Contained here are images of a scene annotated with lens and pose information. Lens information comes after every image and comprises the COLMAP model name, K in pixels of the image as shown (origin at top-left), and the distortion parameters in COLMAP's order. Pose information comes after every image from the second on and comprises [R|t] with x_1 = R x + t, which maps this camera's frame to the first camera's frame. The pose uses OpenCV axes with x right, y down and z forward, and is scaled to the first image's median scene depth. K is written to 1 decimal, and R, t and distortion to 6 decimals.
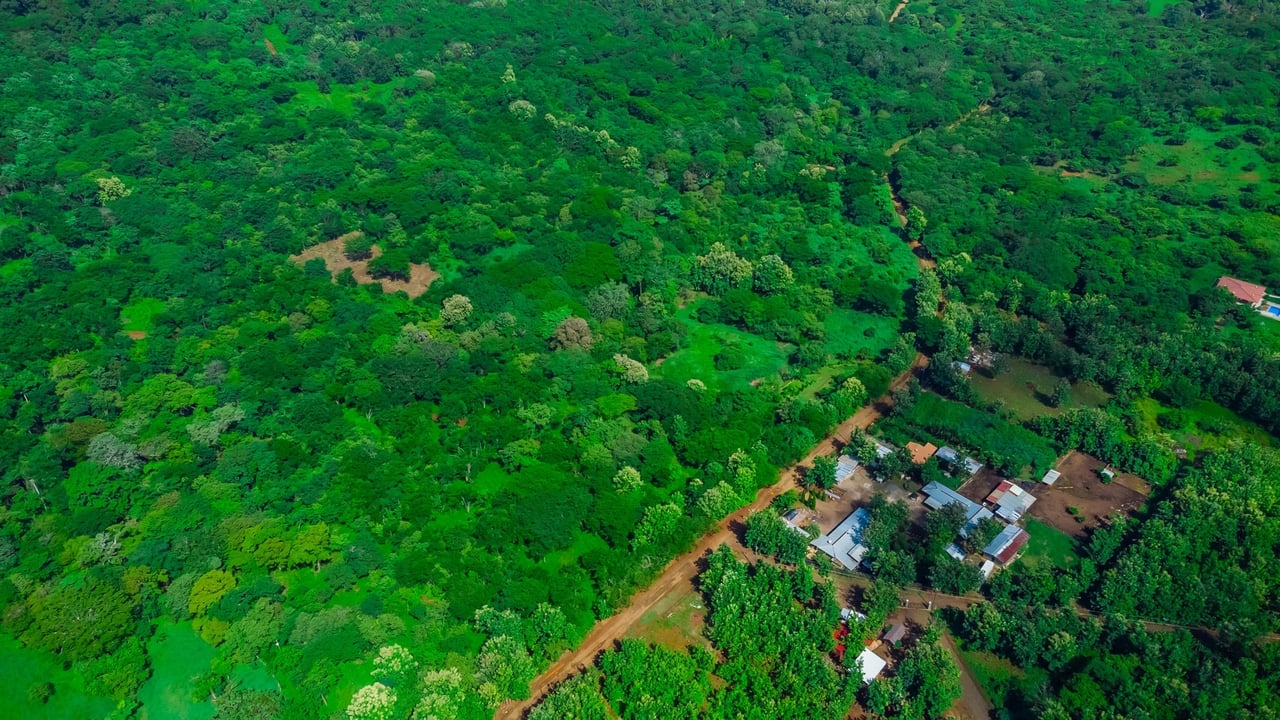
lens RADIAL K [[965.0, 0, 637.1], [0, 965.0, 362.8], [0, 0, 1]] dist [0.030430, 0.019654]
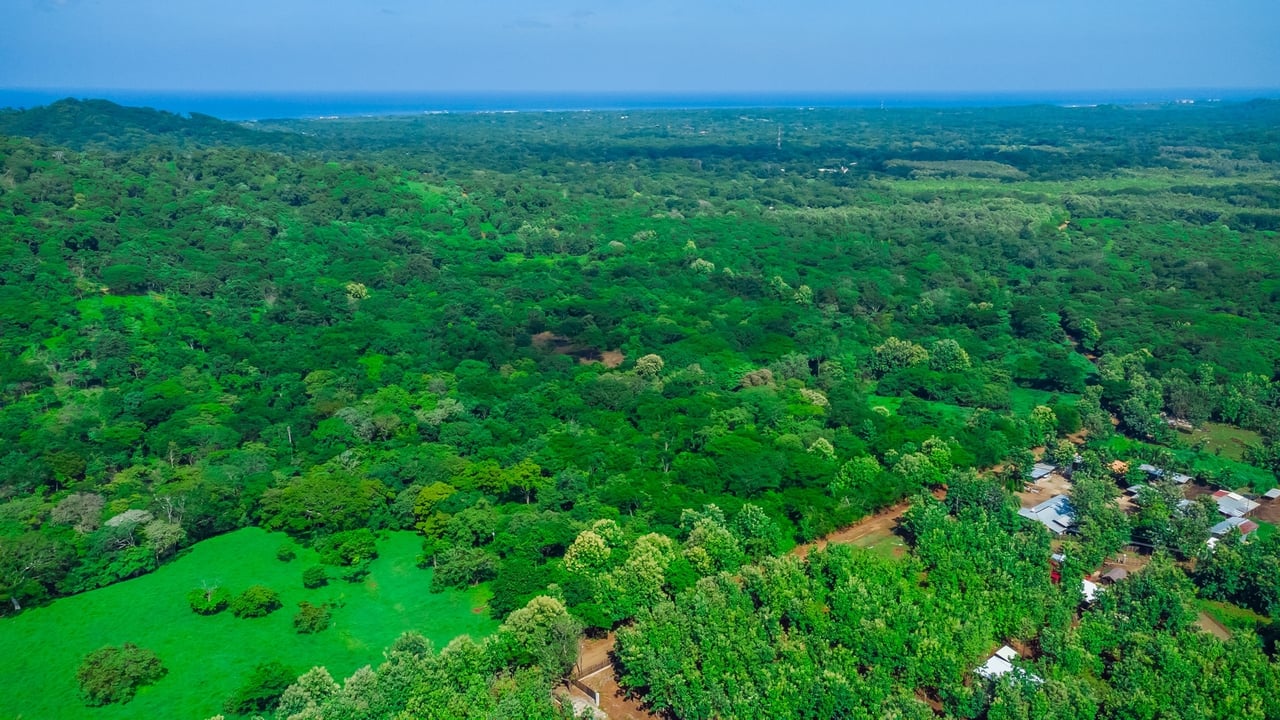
lens RADIAL K [[965.0, 0, 636.8], [0, 965.0, 354.2], [0, 0, 1]] dist [0.030430, 0.019654]
pose [[0.989377, 0.021950, -0.143703, -0.041545], [-0.068112, 0.943307, -0.324858, 0.261842], [0.128426, 0.331195, 0.934782, -0.015981]]
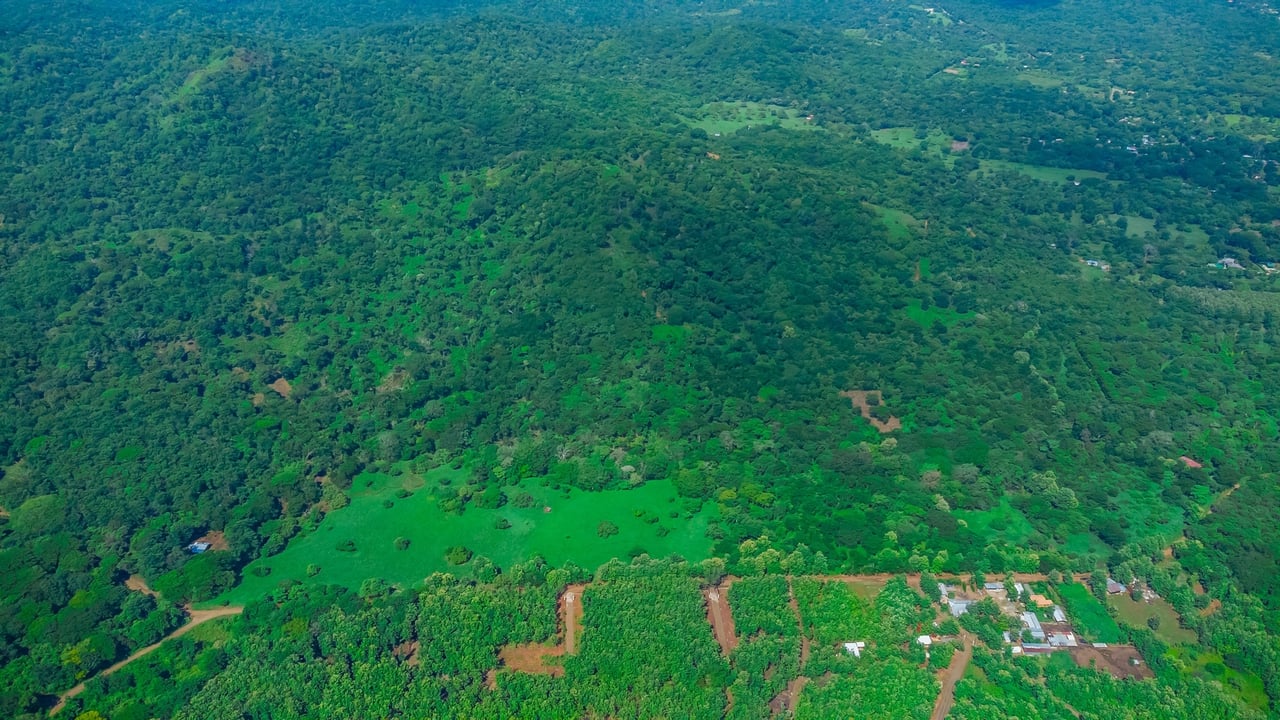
lens RADIAL K [[965.0, 0, 641.6], [0, 965.0, 361.9], [0, 0, 1]] dist [0.030430, 0.019654]
pose [[0.699479, 0.336545, -0.630449, 0.616355], [-0.407536, 0.912520, 0.034960, -0.067170], [0.587063, 0.232477, 0.775443, -0.844610]]
